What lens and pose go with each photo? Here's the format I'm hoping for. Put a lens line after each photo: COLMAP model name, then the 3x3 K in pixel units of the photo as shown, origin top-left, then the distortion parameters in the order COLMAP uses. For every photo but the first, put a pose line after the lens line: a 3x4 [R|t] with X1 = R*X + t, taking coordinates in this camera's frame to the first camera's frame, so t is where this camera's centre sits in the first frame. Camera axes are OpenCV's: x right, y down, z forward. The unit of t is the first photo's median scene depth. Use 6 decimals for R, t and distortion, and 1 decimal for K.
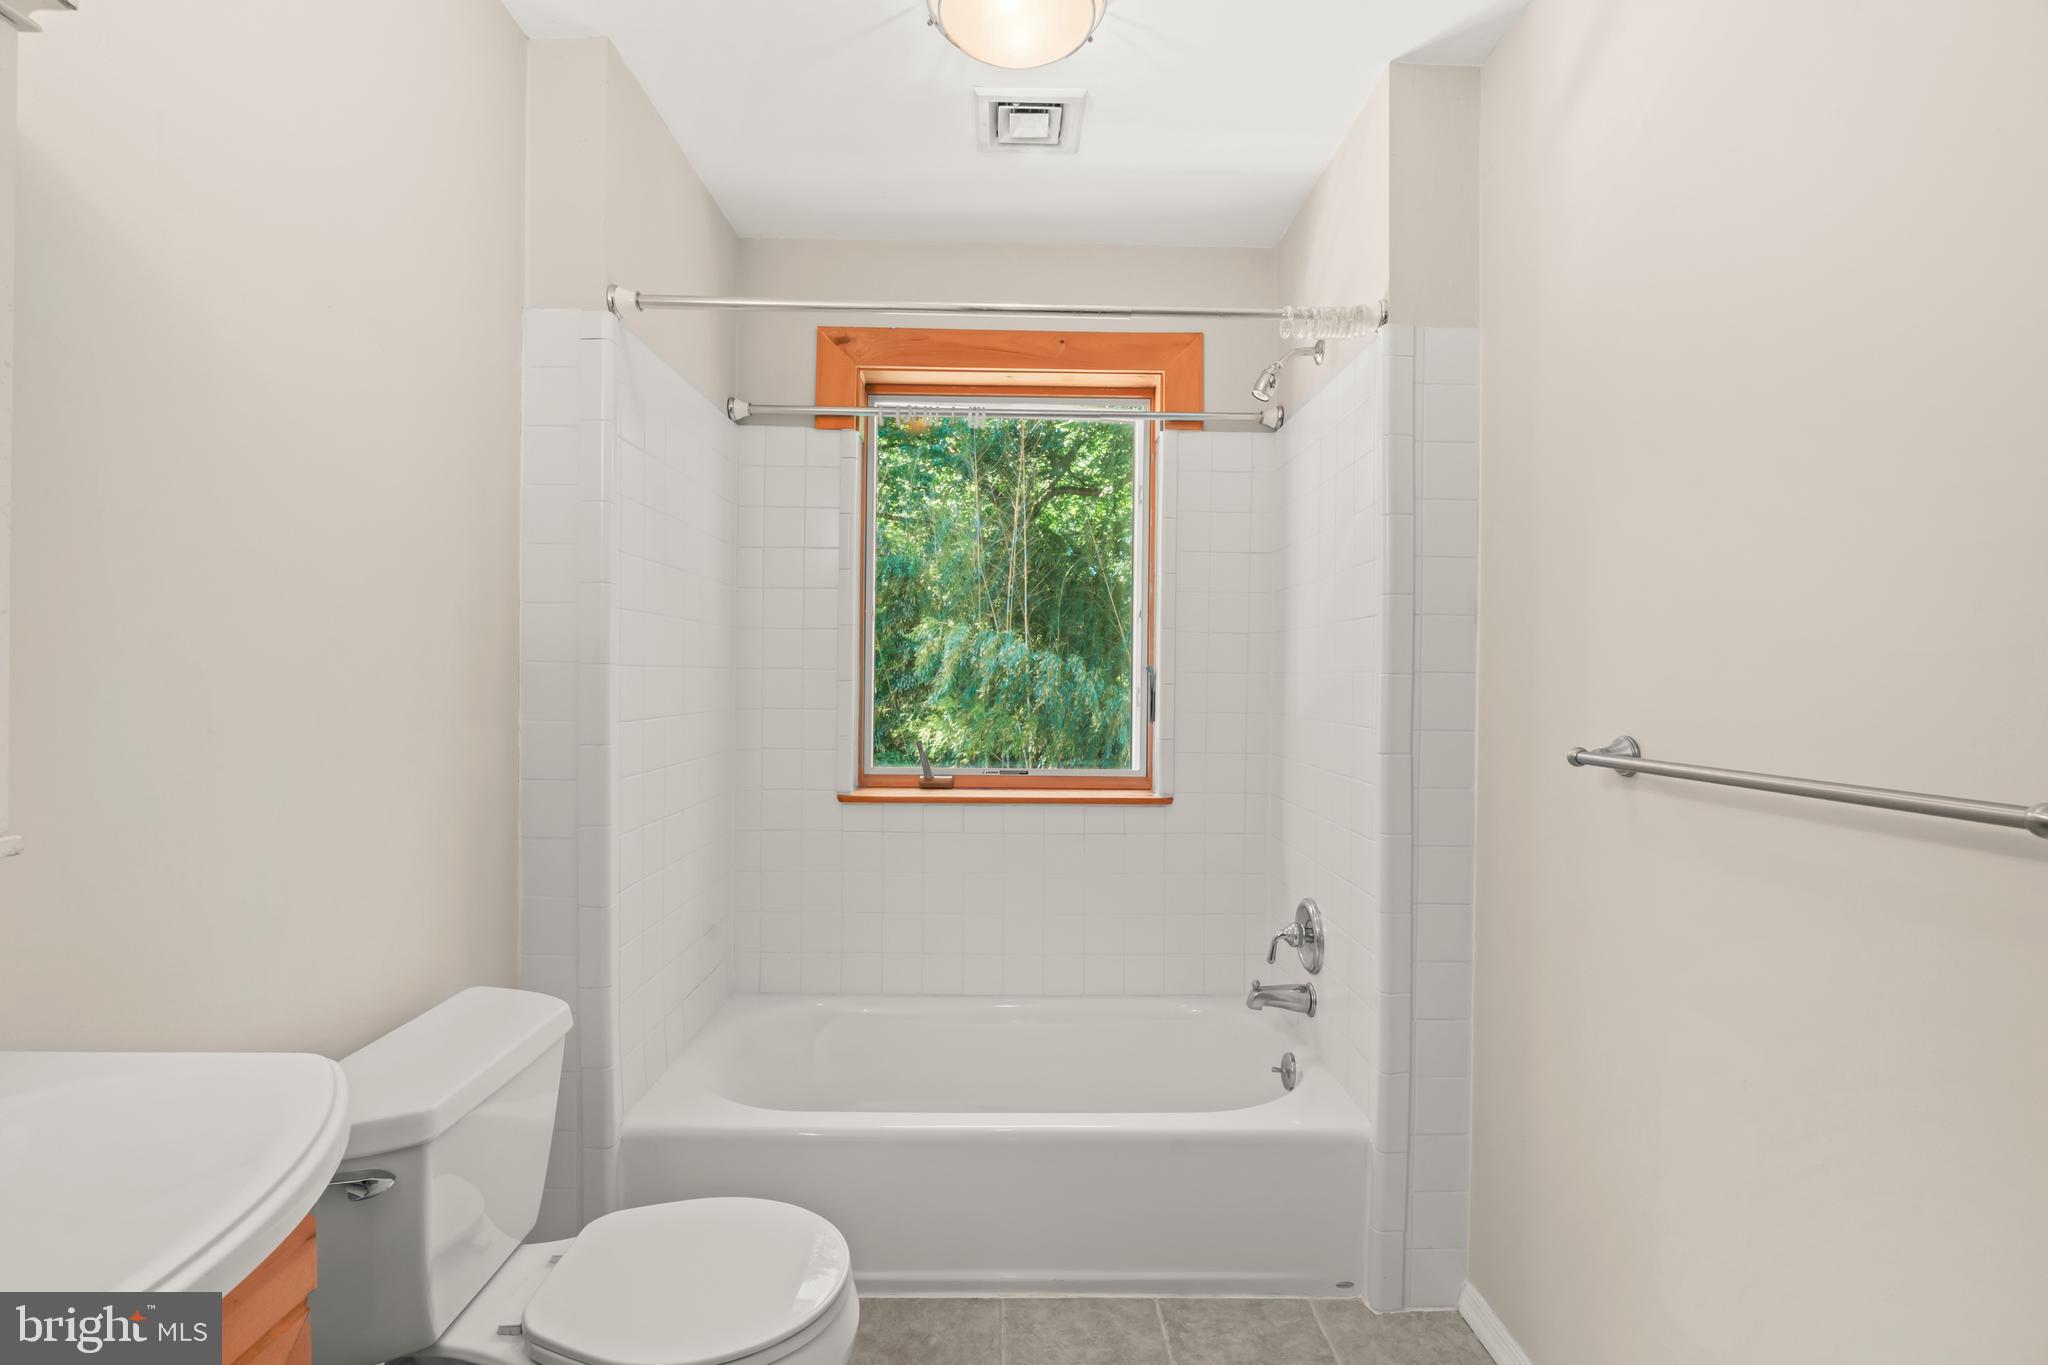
lens RADIAL K [[909.3, 0, 1024.0], [0, 909.3, 682.5], [0, 0, 1]] dist [-0.018045, 0.000485]
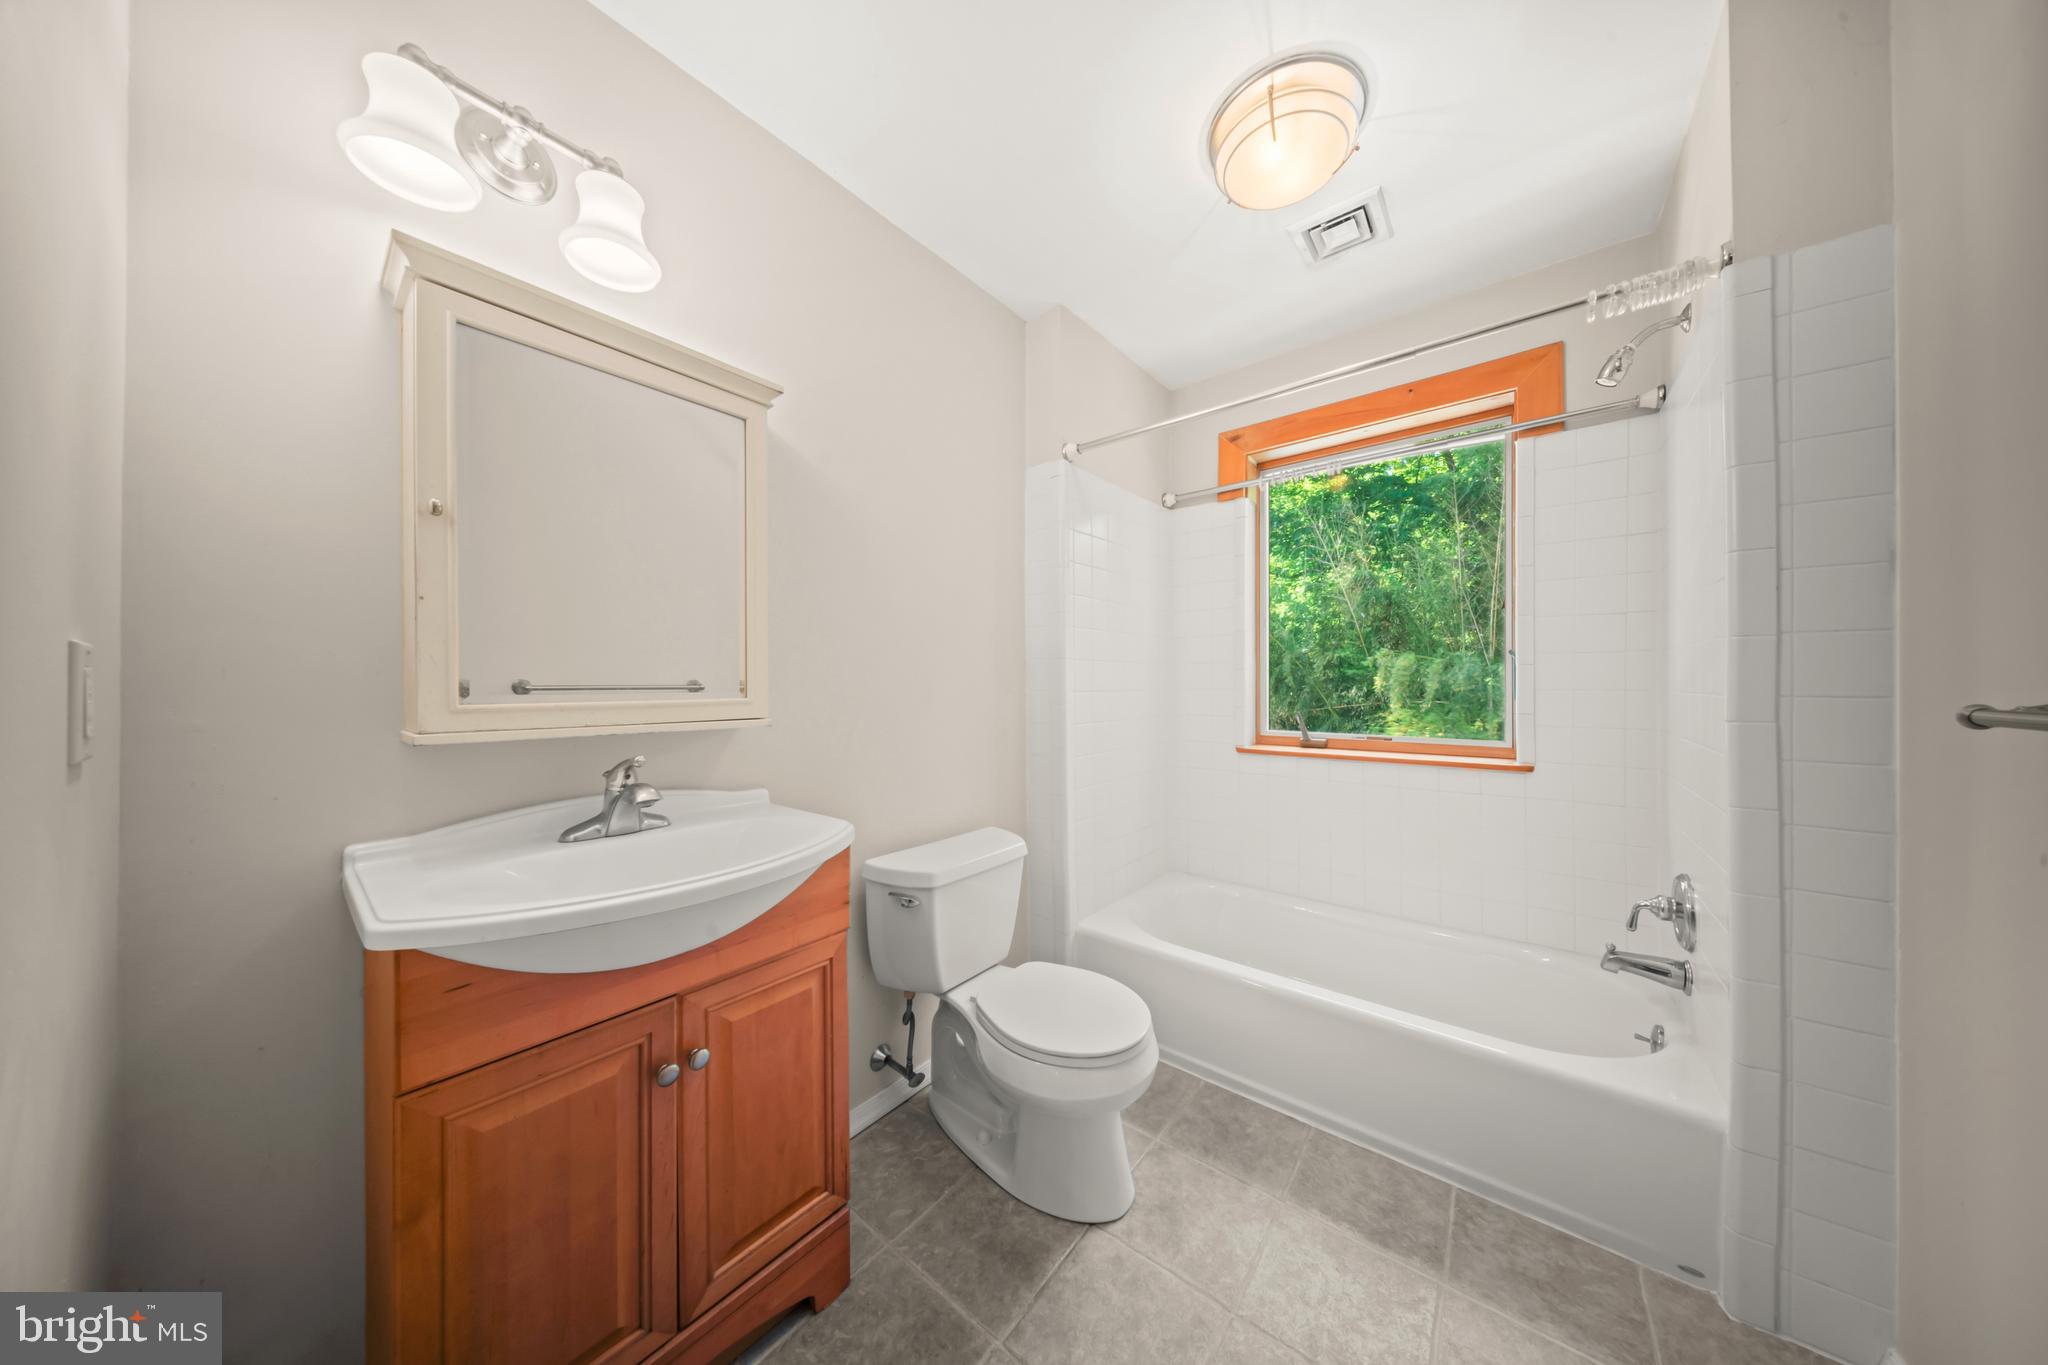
lens RADIAL K [[598.7, 0, 1024.0], [0, 598.7, 682.5], [0, 0, 1]] dist [0.001197, -0.002945]
pose [[0.768731, -0.013825, -0.639423, 0.180956], [0.009190, 0.999902, -0.010570, 0.030481], [0.639506, 0.002249, 0.768782, 0.042674]]
